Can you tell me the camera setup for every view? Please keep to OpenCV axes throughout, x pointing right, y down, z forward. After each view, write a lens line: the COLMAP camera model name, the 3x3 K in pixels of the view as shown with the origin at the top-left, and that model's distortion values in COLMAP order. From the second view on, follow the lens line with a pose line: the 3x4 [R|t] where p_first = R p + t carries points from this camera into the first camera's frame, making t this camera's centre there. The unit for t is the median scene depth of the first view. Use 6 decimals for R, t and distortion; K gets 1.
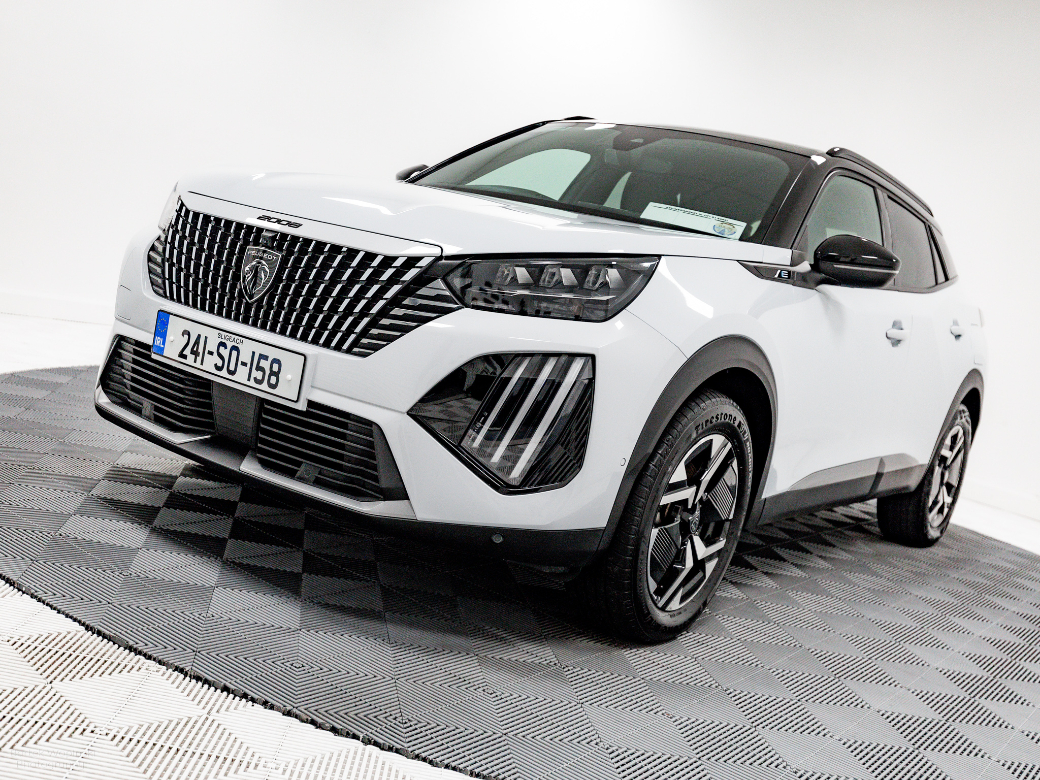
lens RADIAL K [[1108.0, 0, 520.0], [0, 1108.0, 390.0], [0, 0, 1]] dist [0.002568, -0.001113]
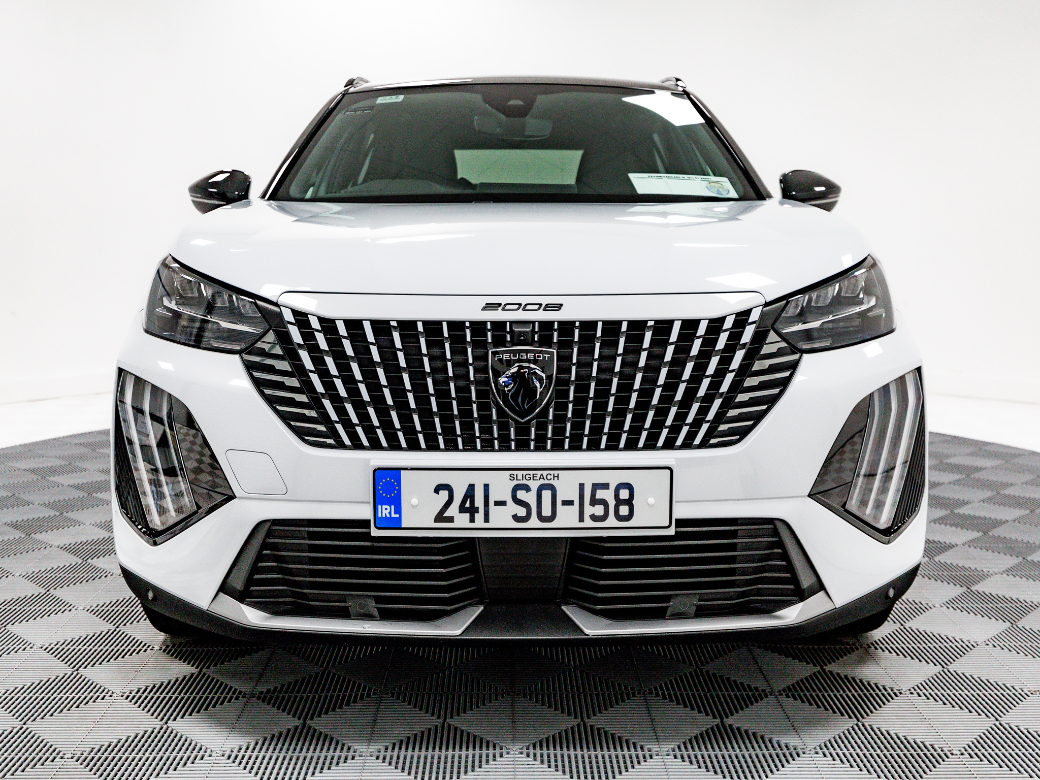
lens RADIAL K [[1108.0, 0, 520.0], [0, 1108.0, 390.0], [0, 0, 1]] dist [0.002568, -0.001113]
pose [[0.806949, -0.281262, 0.519350, -0.652519], [0.239686, 0.959614, 0.147278, -0.218562], [-0.539799, 0.005635, 0.841775, 0.384829]]
